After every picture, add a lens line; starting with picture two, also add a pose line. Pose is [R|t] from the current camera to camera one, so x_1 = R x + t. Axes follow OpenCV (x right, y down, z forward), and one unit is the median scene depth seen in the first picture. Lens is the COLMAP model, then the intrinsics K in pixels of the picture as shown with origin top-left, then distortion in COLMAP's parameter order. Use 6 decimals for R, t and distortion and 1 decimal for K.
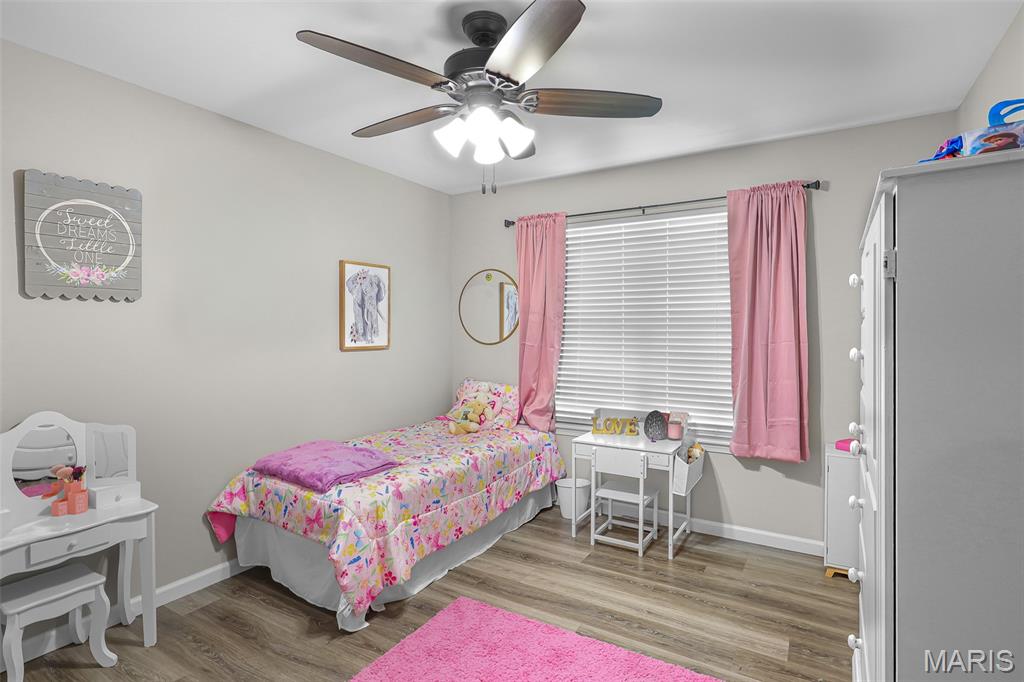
lens RADIAL K [[518.4, 0, 512.9], [0, 518.4, 340.3], [0, 0, 1]] dist [-0.039819, 0.003169]
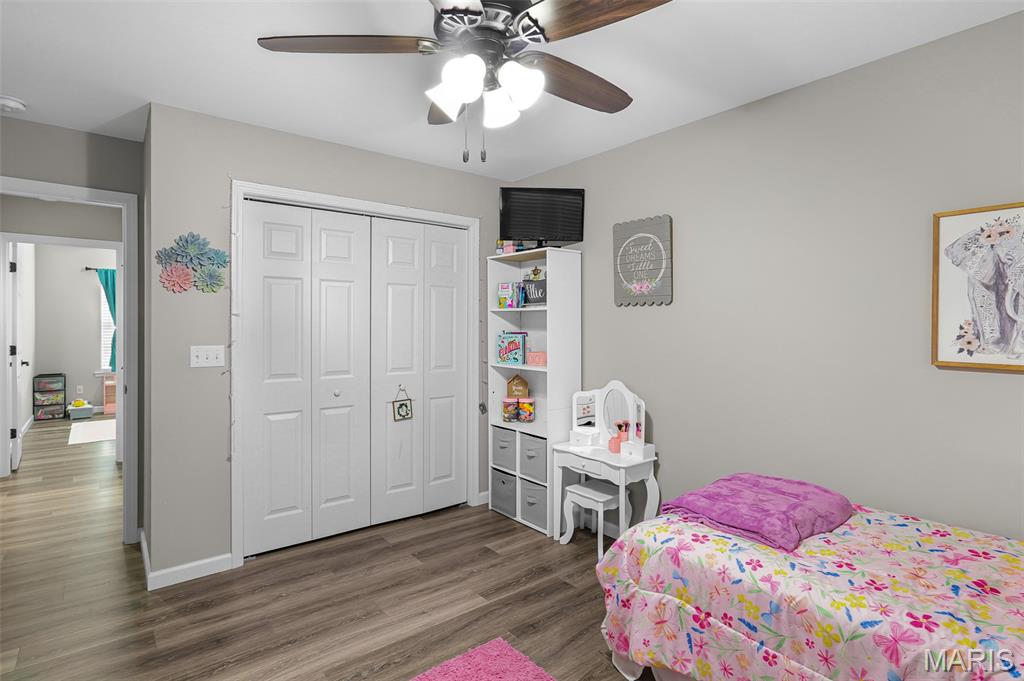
lens RADIAL K [[518.4, 0, 514.5], [0, 518.4, 333.1], [0, 0, 1]] dist [-0.039819, 0.003169]
pose [[-0.358869, 0.010704, -0.933326, 0.443851], [-0.030021, 0.999285, 0.023004, -0.019942], [0.932905, 0.036275, -0.358291, 0.877380]]
